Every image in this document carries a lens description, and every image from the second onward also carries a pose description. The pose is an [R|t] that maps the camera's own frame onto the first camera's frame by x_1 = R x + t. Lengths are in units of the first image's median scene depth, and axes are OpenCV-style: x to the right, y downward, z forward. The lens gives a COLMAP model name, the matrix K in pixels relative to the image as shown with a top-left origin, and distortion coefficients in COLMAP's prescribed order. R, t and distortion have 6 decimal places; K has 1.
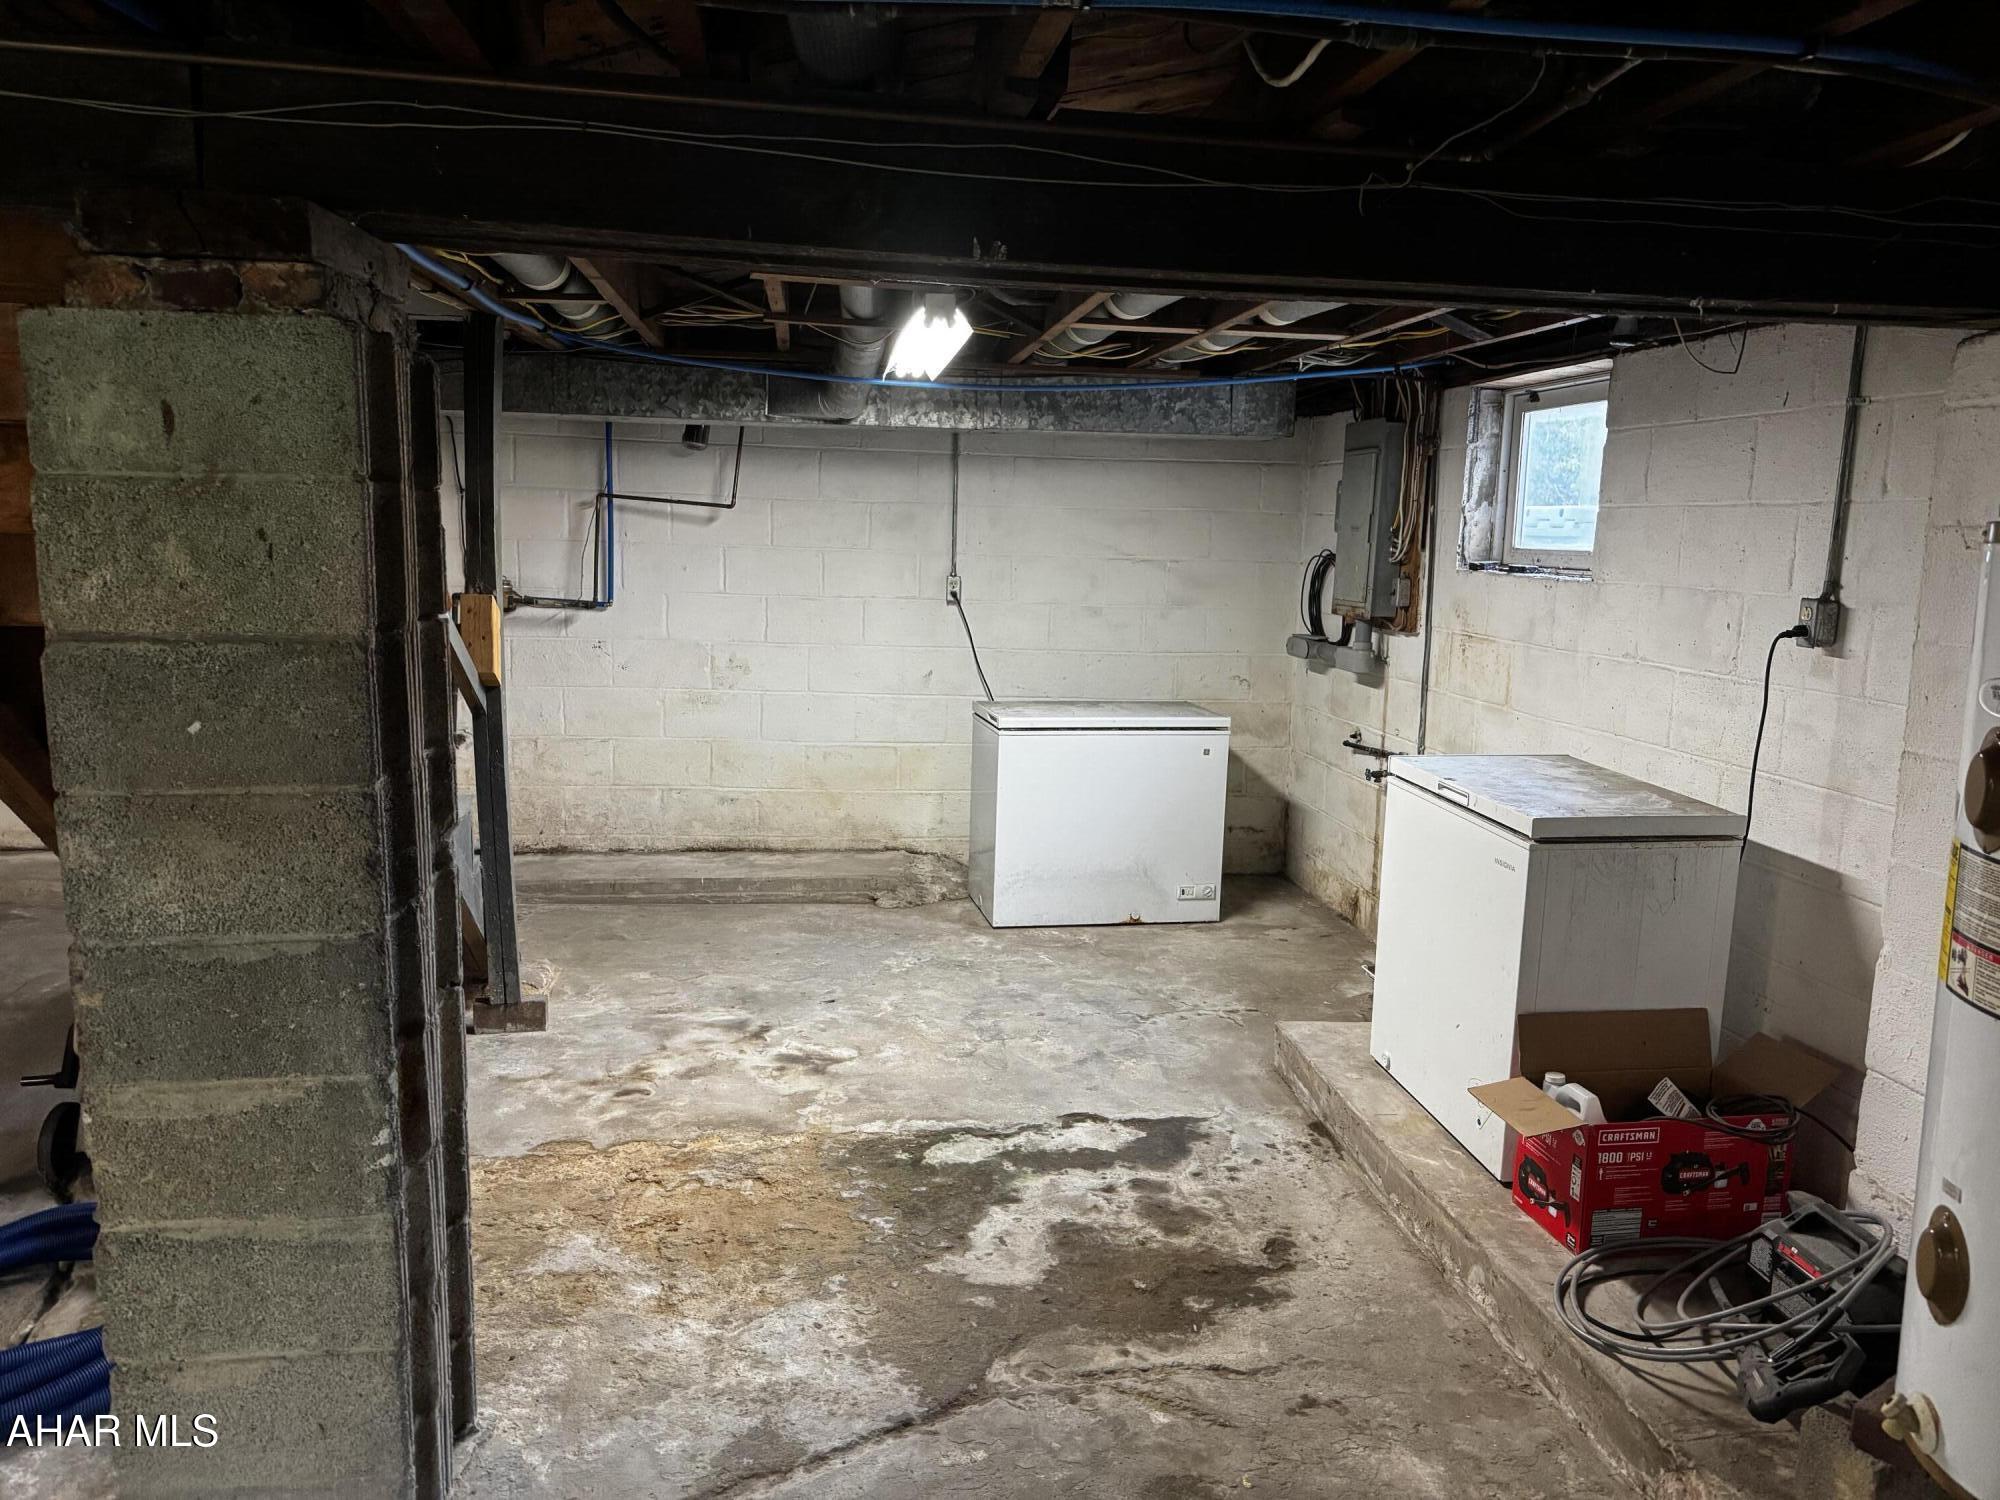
lens RADIAL K [[1415.0, 0, 1002.6], [0, 1415.0, 741.6], [0, 0, 1]] dist [0.053918, -0.049418]
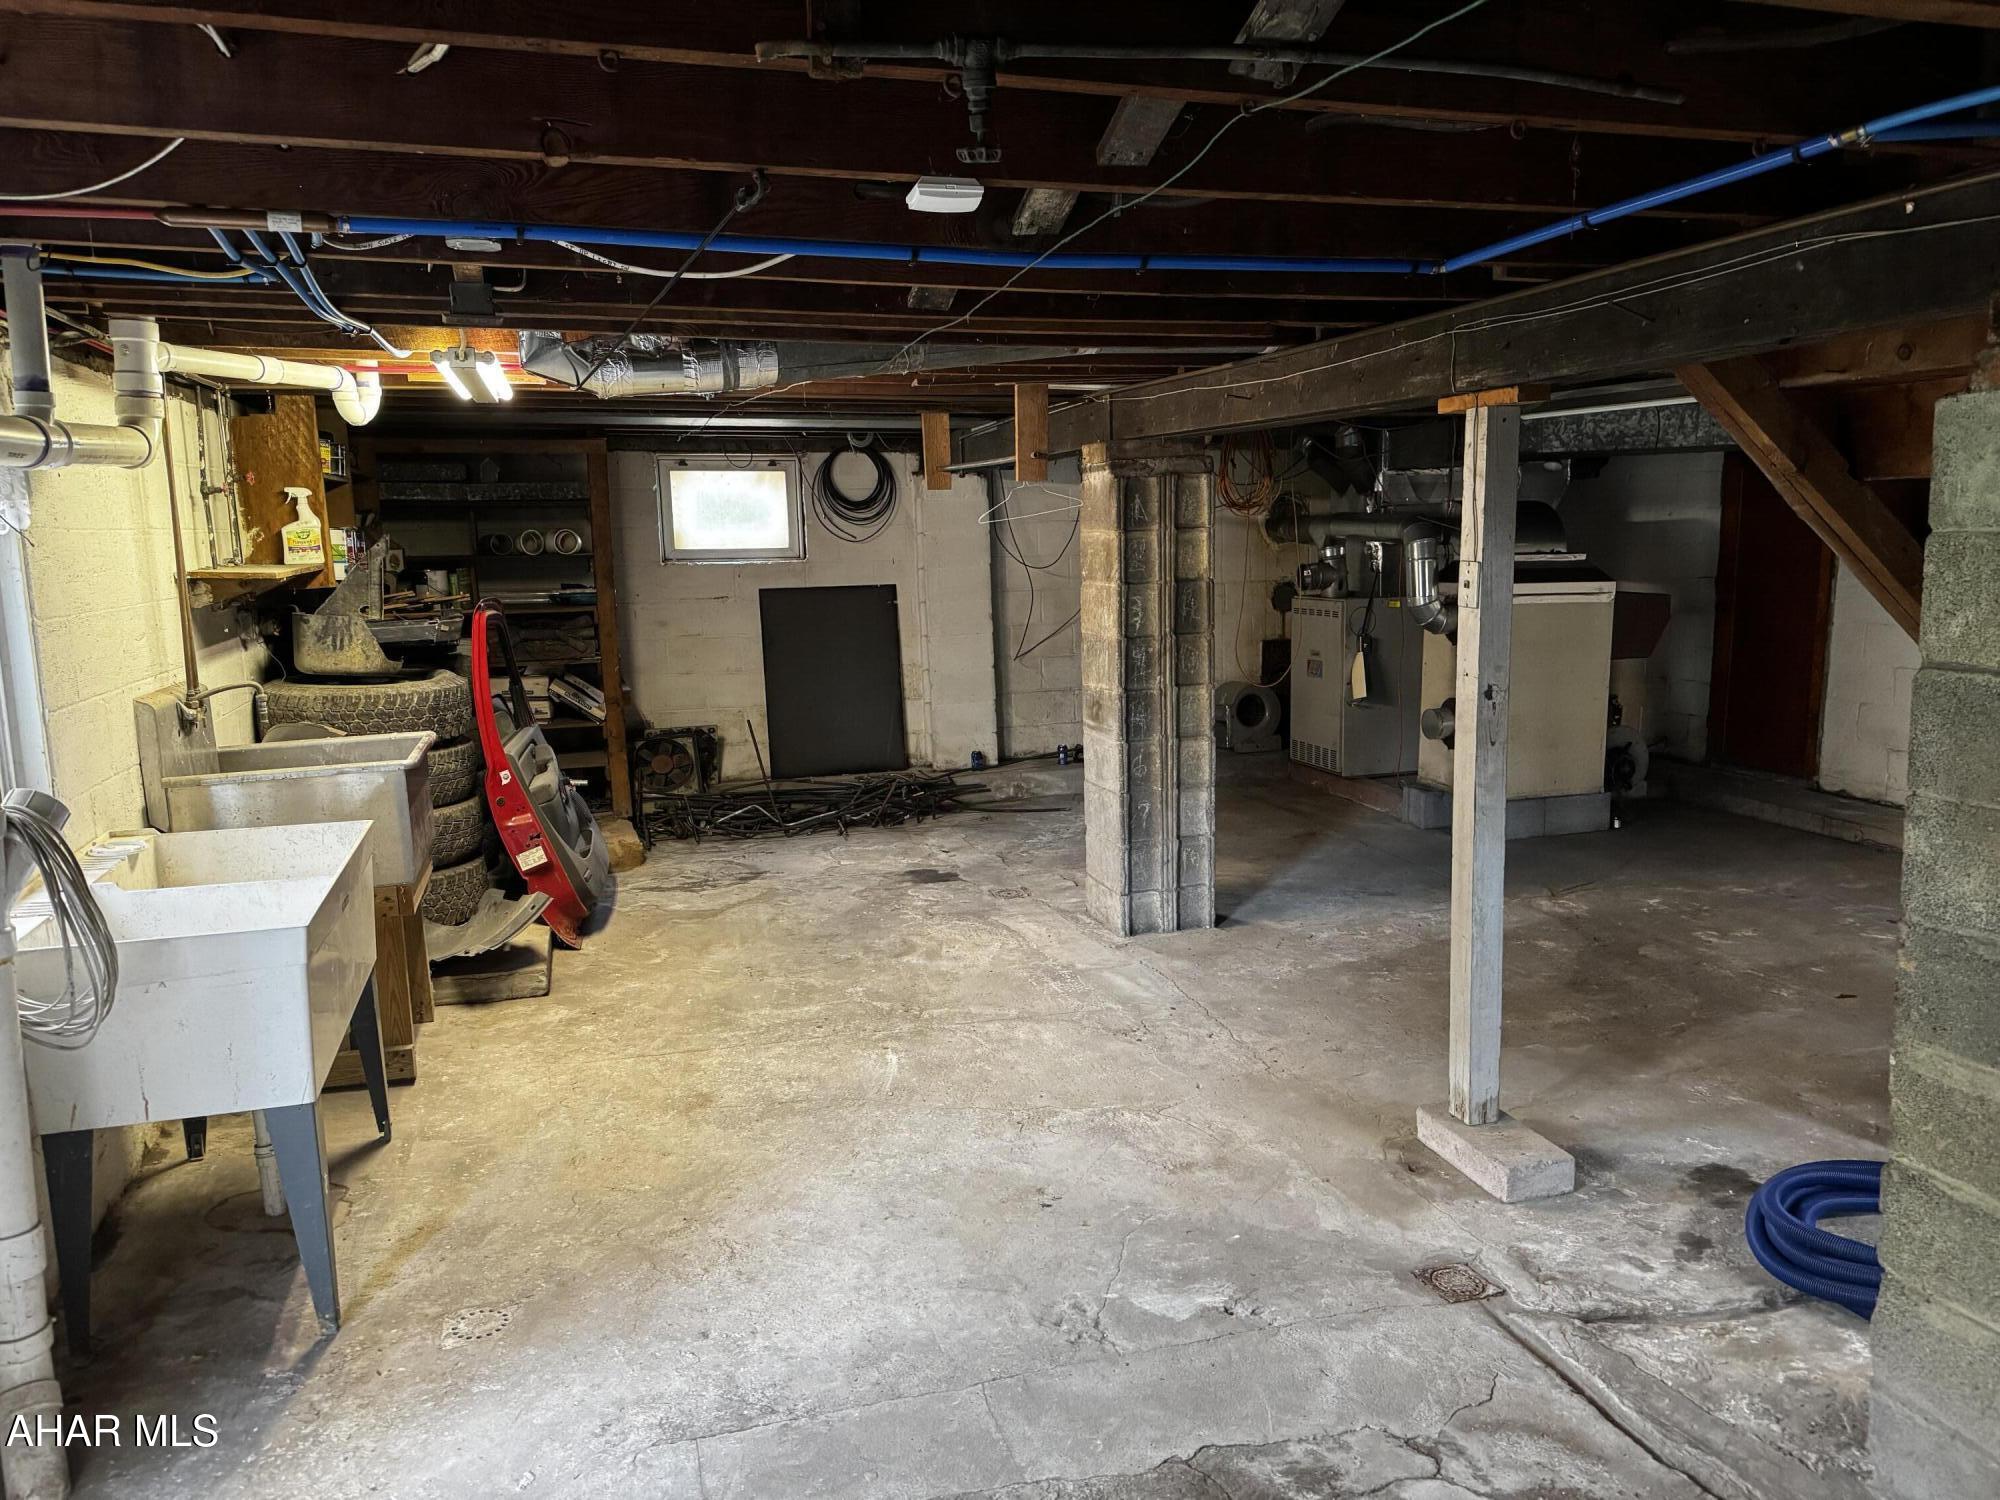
lens RADIAL K [[1415.0, 0, 1002.1], [0, 1415.0, 750.4], [0, 0, 1]] dist [0.053918, -0.049418]
pose [[0.170642, 0.121911, -0.977762, 0.402429], [-0.120061, 0.987495, 0.102171, -0.031104], [0.977991, 0.099957, 0.183145, 0.015638]]
